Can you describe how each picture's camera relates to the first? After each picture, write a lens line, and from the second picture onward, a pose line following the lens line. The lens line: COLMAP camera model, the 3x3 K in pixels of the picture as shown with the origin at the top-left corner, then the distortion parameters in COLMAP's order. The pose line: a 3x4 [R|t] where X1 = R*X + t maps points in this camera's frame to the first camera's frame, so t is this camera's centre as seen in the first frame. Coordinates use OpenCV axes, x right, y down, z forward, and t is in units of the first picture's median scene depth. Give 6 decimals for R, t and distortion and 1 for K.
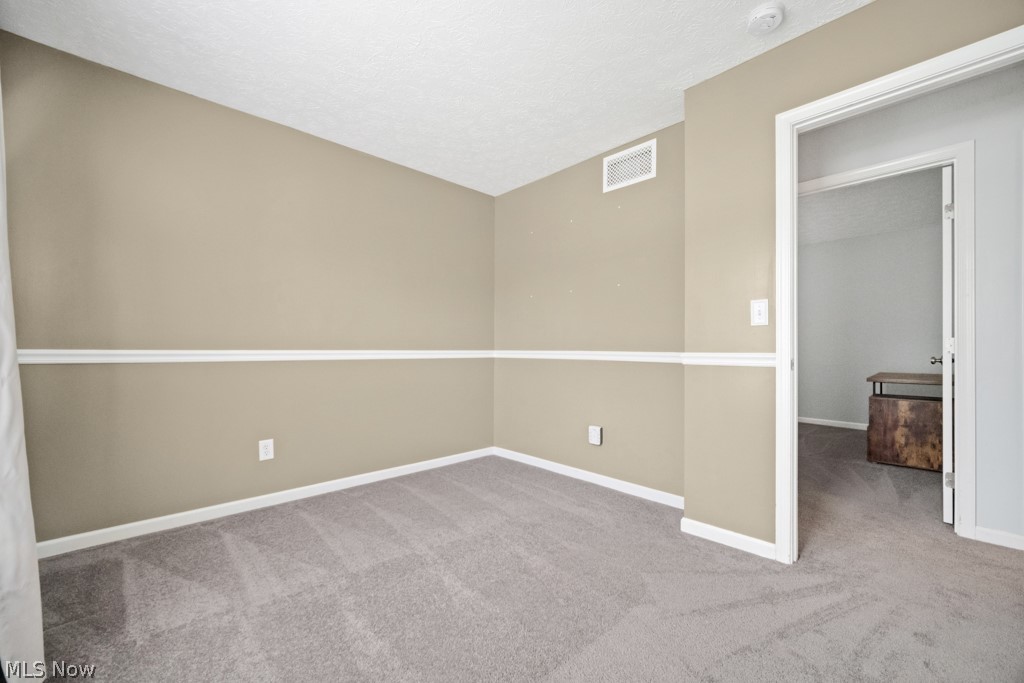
lens RADIAL K [[405.5, 0, 506.6], [0, 405.5, 346.4], [0, 0, 1]] dist [-0.000270, -0.000040]
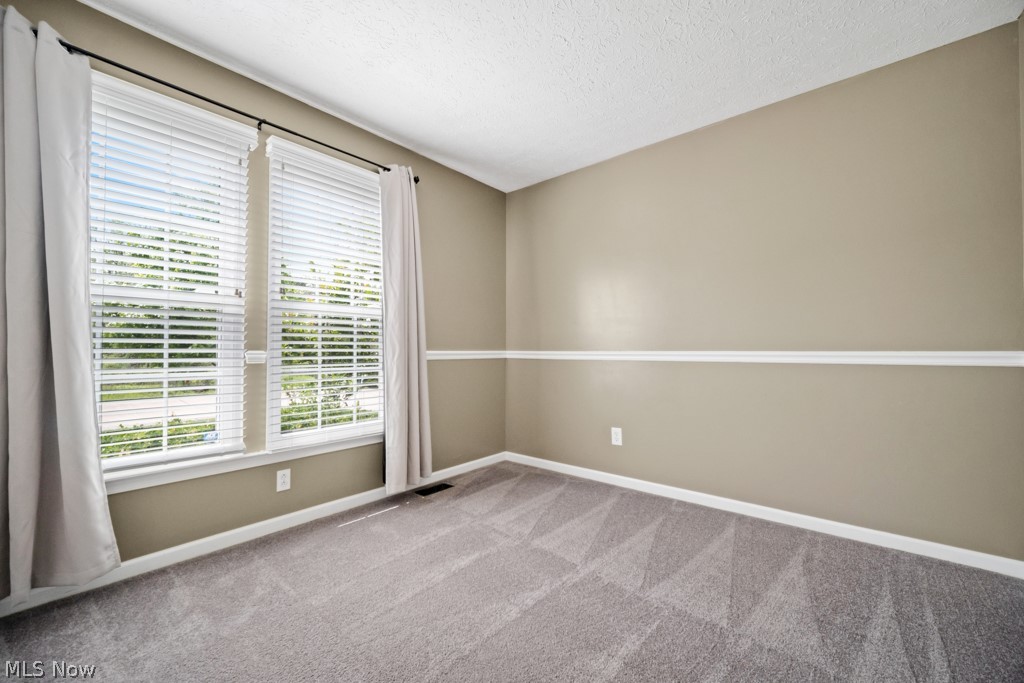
lens RADIAL K [[405.5, 0, 506.6], [0, 405.5, 346.4], [0, 0, 1]] dist [-0.000270, -0.000040]
pose [[0.126690, -0.009638, -0.991895, 0.631405], [0.005880, 0.999943, -0.008966, 0.007293], [0.991925, -0.004696, 0.126740, 0.656626]]
